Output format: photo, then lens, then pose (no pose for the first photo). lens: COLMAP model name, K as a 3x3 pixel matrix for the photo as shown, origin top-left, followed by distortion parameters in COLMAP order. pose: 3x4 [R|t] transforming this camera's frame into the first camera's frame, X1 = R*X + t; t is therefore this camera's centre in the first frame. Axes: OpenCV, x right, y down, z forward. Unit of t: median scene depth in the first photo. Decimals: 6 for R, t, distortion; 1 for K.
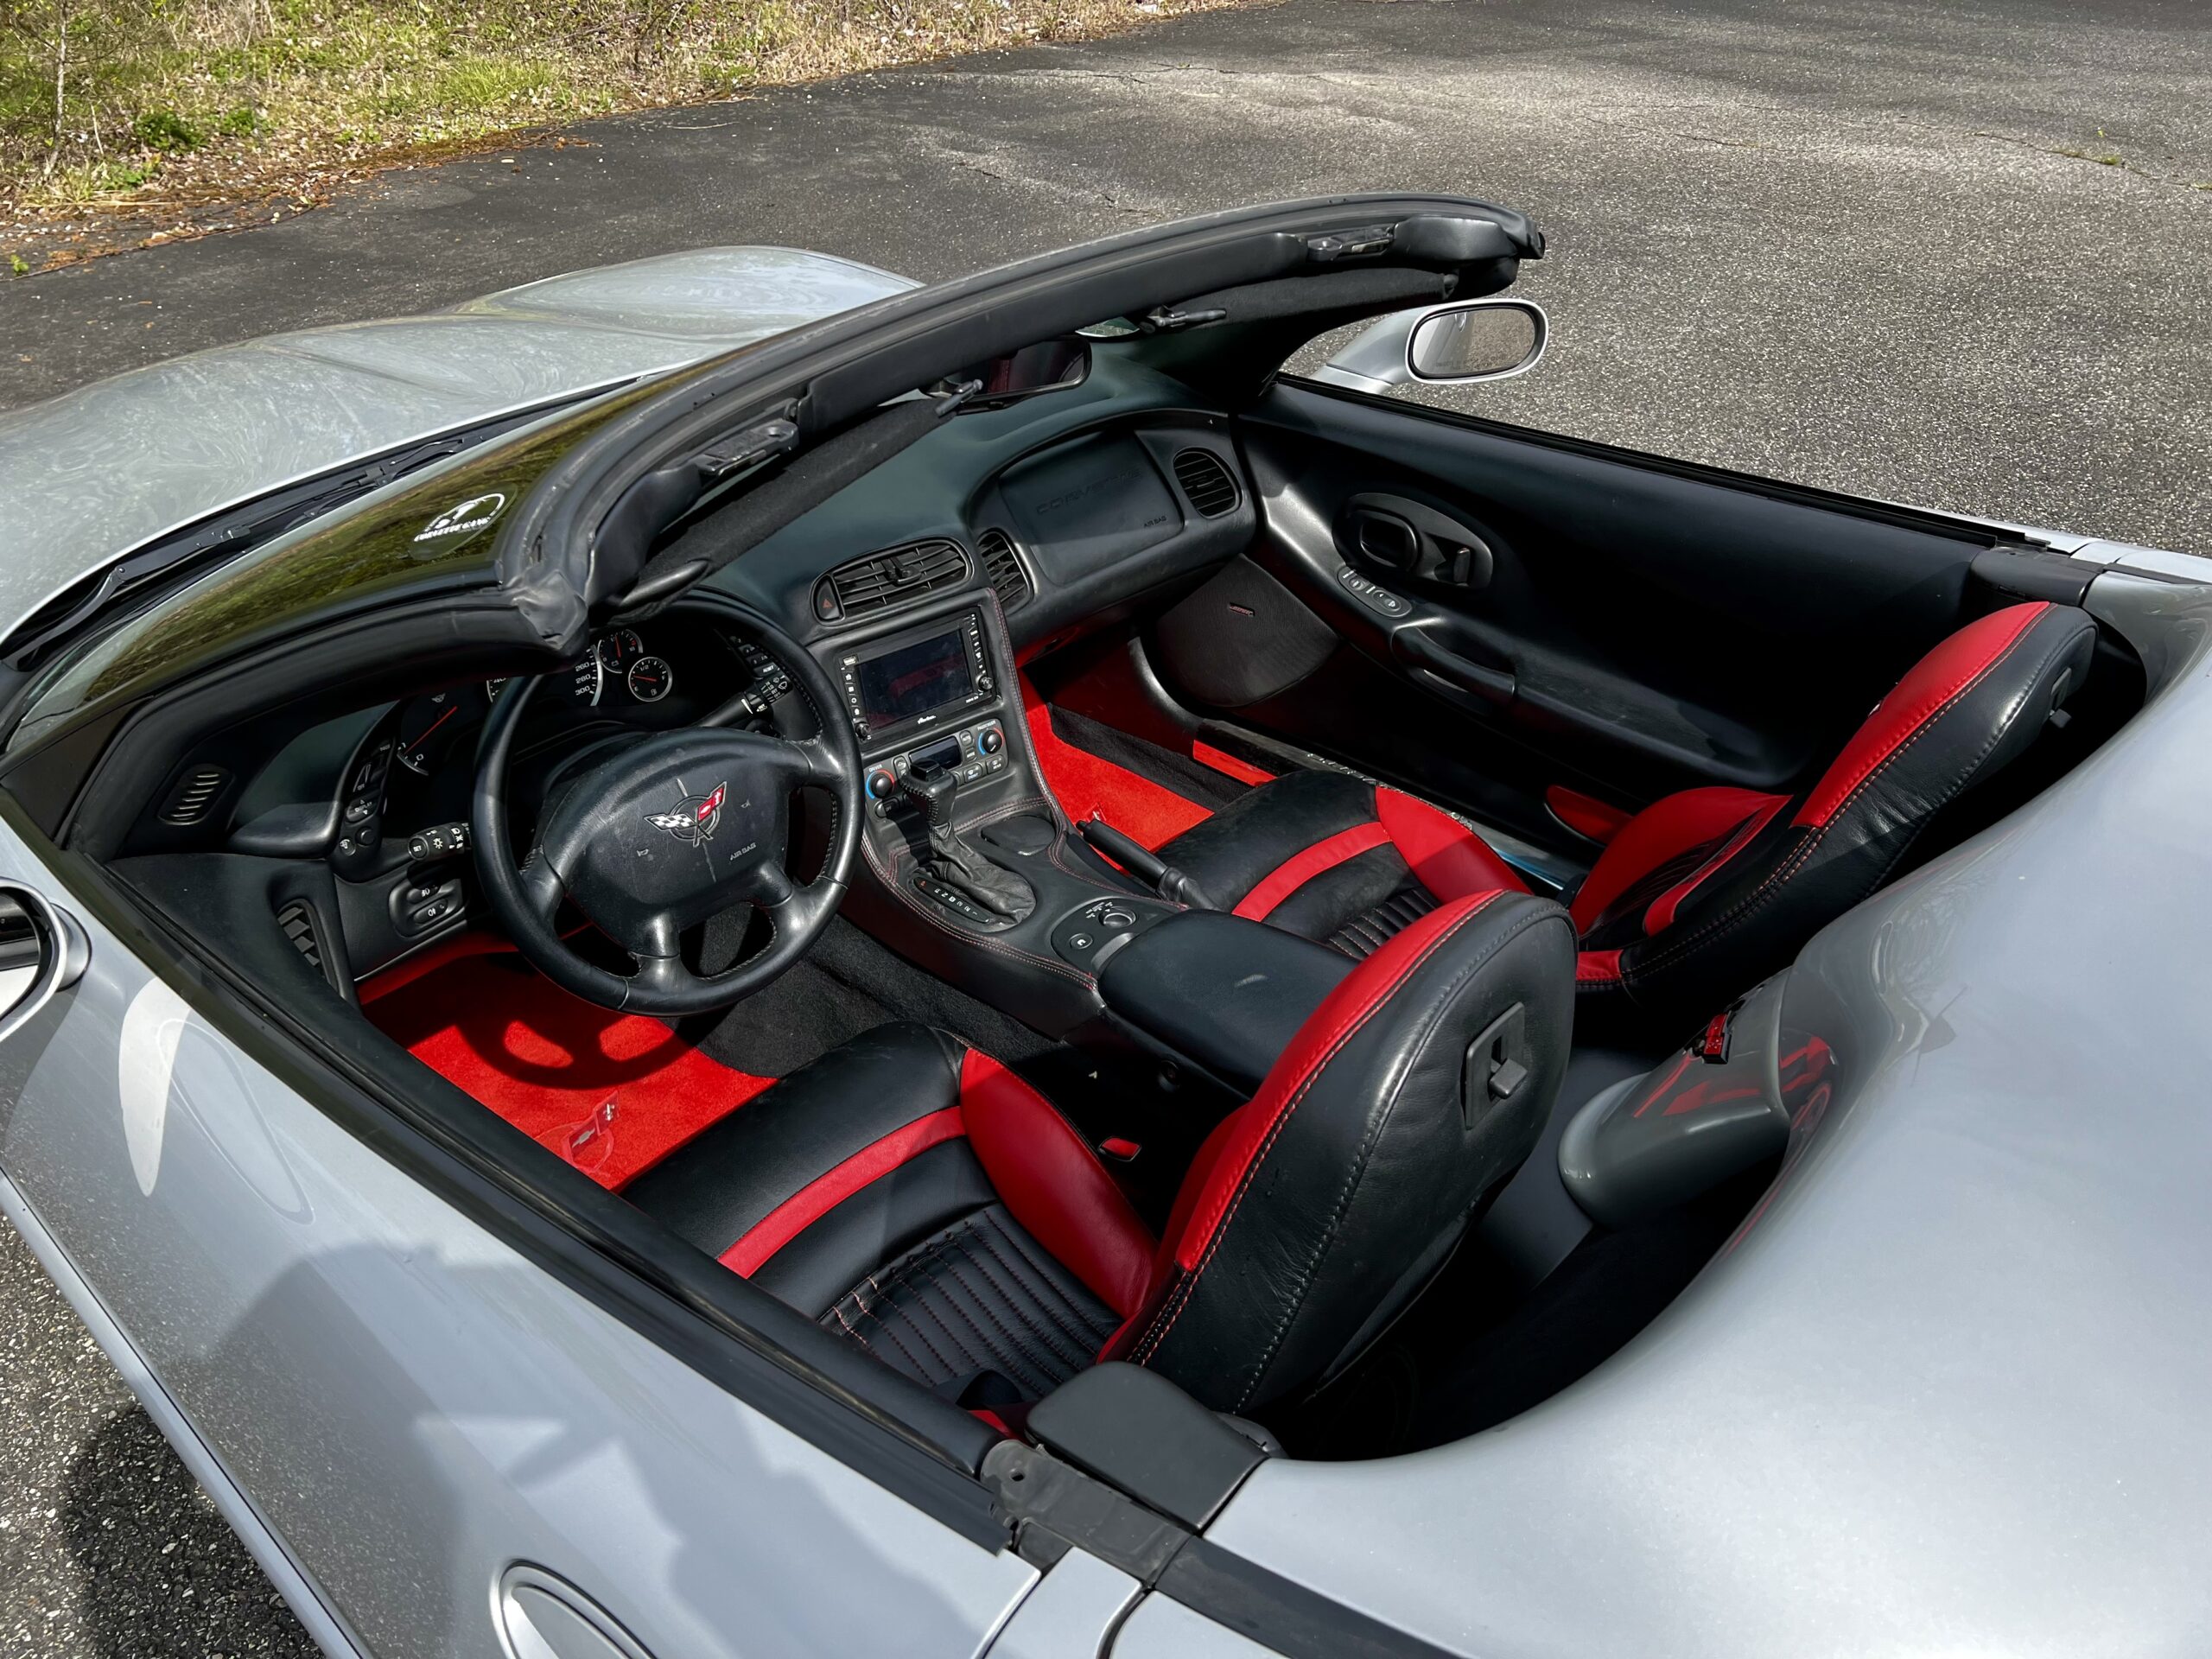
lens RADIAL K [[1675.5, 0, 1100.9], [0, 1675.5, 849.7], [0, 0, 1]] dist [0.036788, -0.043232]
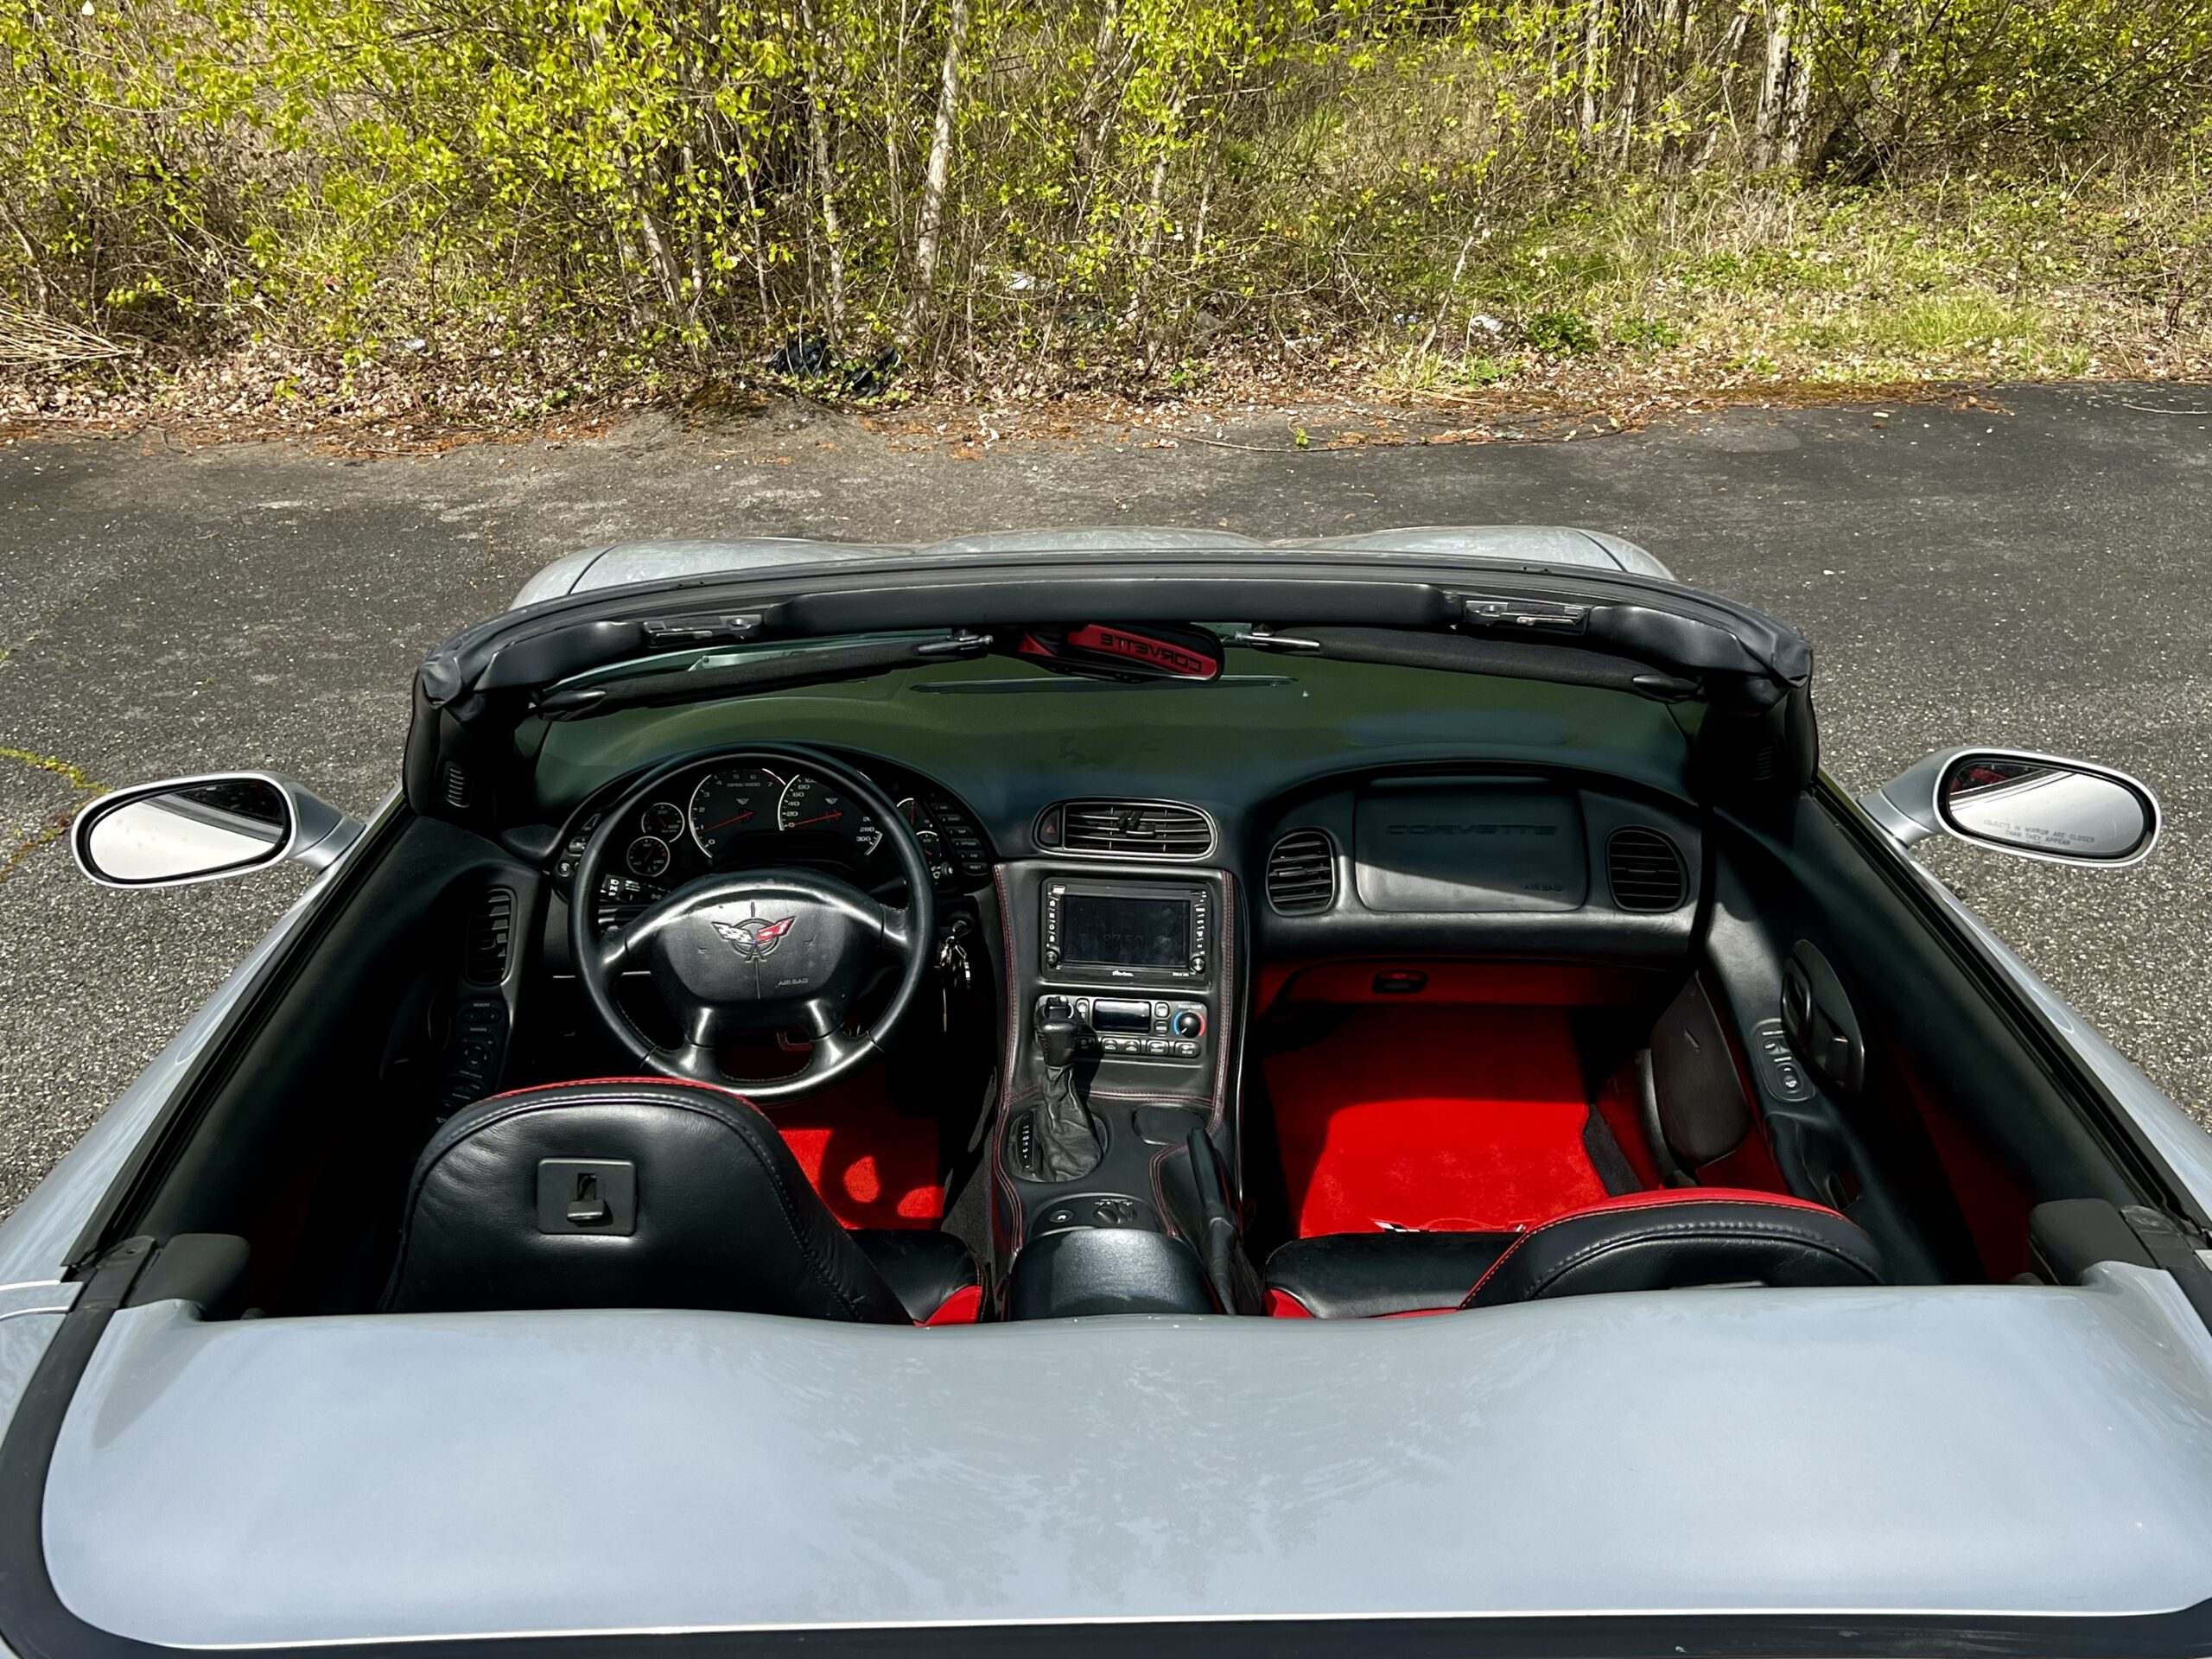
lens RADIAL K [[2309.7, 0, 1098.6], [0, 2309.7, 796.7], [0, 0, 1]] dist [0.022829, 0.000000]
pose [[0.673551, 0.264228, -0.690299, 0.800582], [-0.403222, 0.914065, -0.043560, -0.109189], [0.619468, 0.307684, 0.722212, -0.019761]]
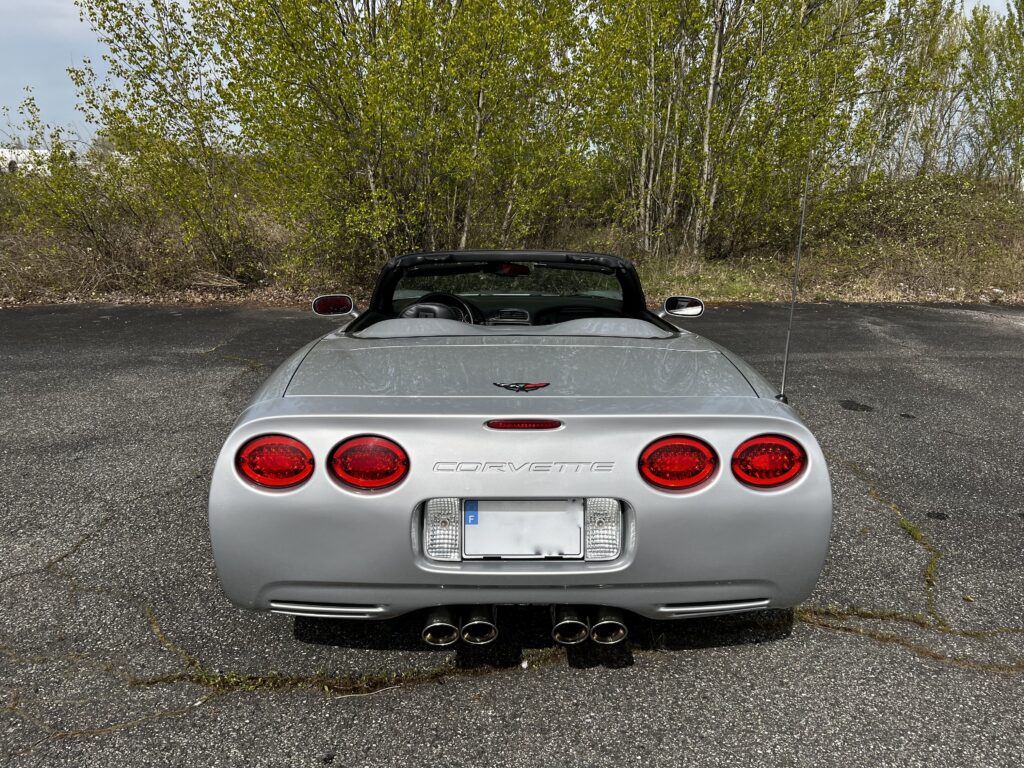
lens RADIAL K [[775.7, 0, 517.1], [0, 775.7, 379.0], [0, 0, 1]] dist [0.036788, -0.043232]
pose [[0.683094, 0.177663, -0.708392, 1.547769], [-0.413258, 0.893768, -0.174345, 0.393811], [0.602163, 0.411842, 0.683948, -0.508983]]
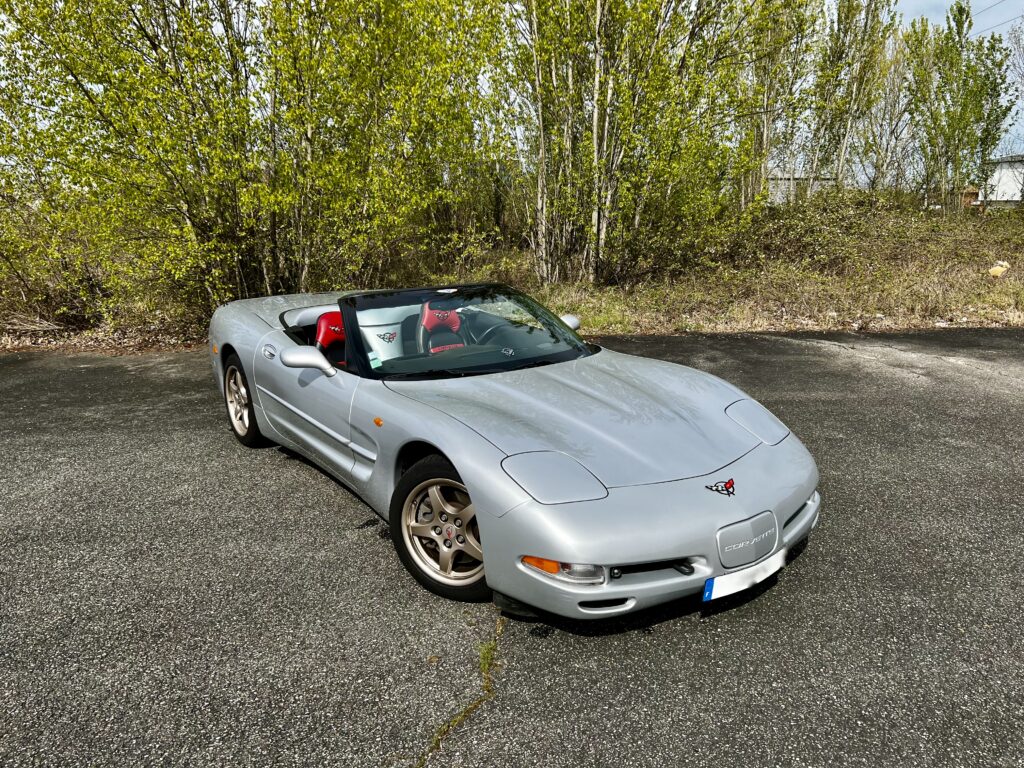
lens RADIAL K [[775.7, 0, 514.5], [0, 775.7, 374.7], [0, 0, 1]] dist [0.036788, -0.043232]
pose [[0.691368, 0.144976, -0.707808, 1.996121], [-0.393482, 0.897185, -0.200577, -0.195456], [0.605956, 0.417183, 0.677330, 0.212580]]
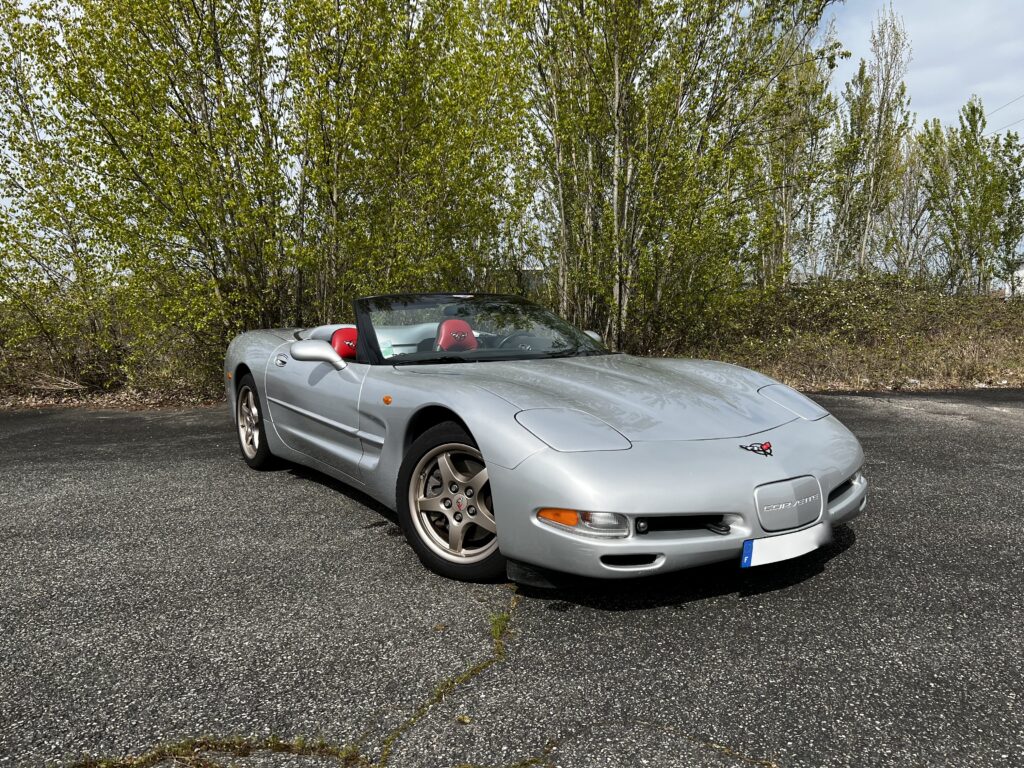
lens RADIAL K [[775.7, 0, 507.3], [0, 775.7, 382.8], [0, 0, 1]] dist [0.036788, -0.043232]
pose [[0.662136, 0.050166, -0.747702, 1.964563], [-0.402209, 0.865658, -0.298101, 0.050994], [0.632300, 0.498116, 0.593361, 0.436905]]
